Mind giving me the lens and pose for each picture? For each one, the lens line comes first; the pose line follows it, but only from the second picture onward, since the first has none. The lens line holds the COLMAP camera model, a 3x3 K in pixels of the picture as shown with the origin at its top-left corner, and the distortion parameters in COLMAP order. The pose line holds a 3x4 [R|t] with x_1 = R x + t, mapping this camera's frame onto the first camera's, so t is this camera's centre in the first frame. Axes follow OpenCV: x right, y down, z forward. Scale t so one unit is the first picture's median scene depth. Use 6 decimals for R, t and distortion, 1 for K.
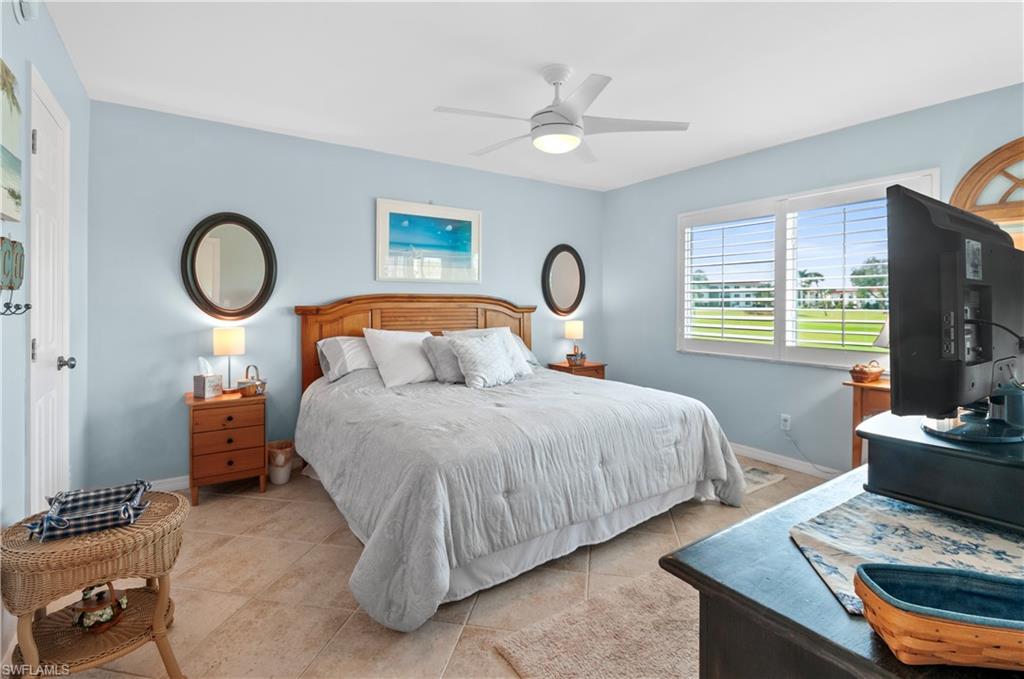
lens RADIAL K [[482.9, 0, 512.6], [0, 482.9, 328.8], [0, 0, 1]] dist [-0.003047, -0.000211]
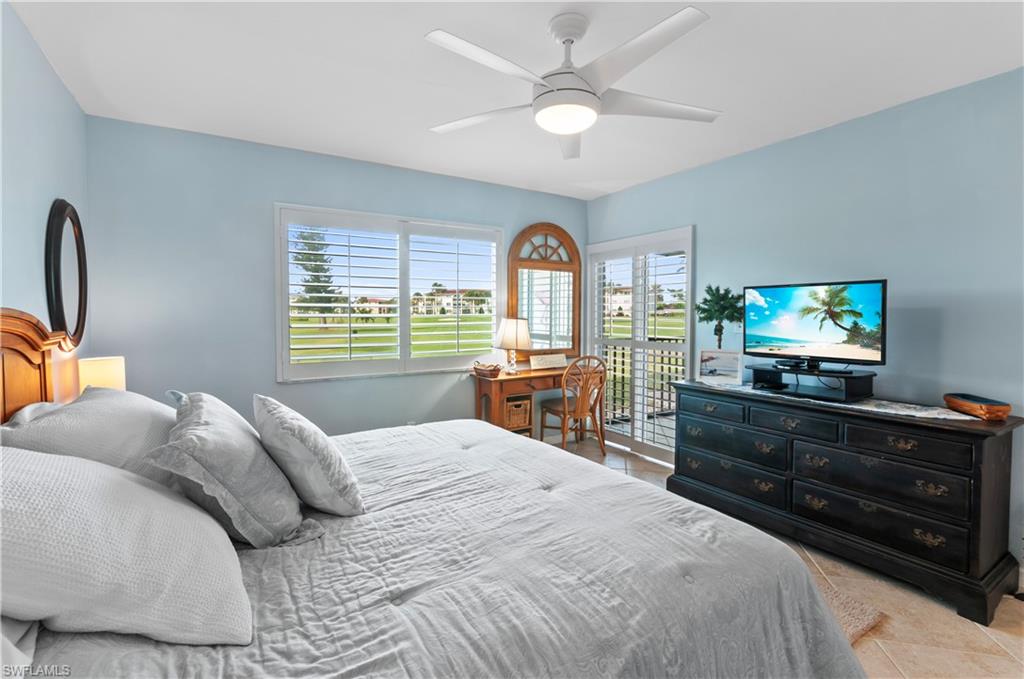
lens RADIAL K [[463.5, 0, 512.0], [0, 463.5, 339.5], [0, 0, 1]] dist [-0.000406, -0.000152]
pose [[0.046513, -0.062278, 0.996974, -0.436274], [0.054083, 0.996748, 0.059741, -0.054167], [-0.997453, 0.051141, 0.049730, 0.693557]]
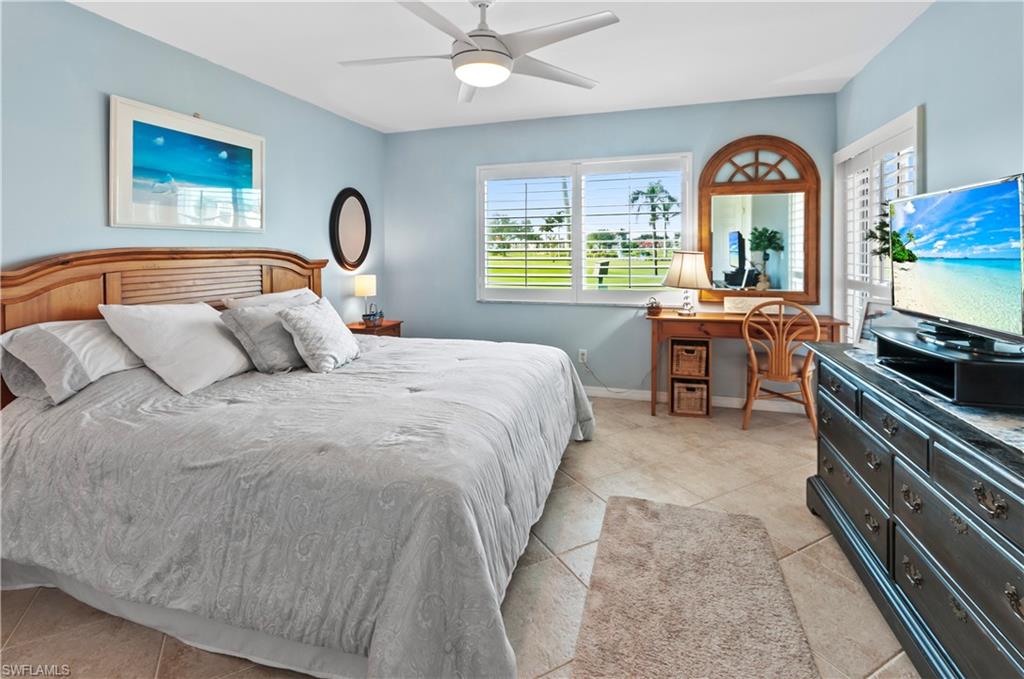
lens RADIAL K [[479.1, 0, 519.3], [0, 479.1, 268.6], [0, 0, 1]] dist [0.003799, 0.000099]
pose [[0.783077, -0.035822, 0.620893, -0.254853], [0.045677, 0.998956, 0.000025, -0.021568], [-0.620245, 0.028341, 0.783896, 0.186454]]
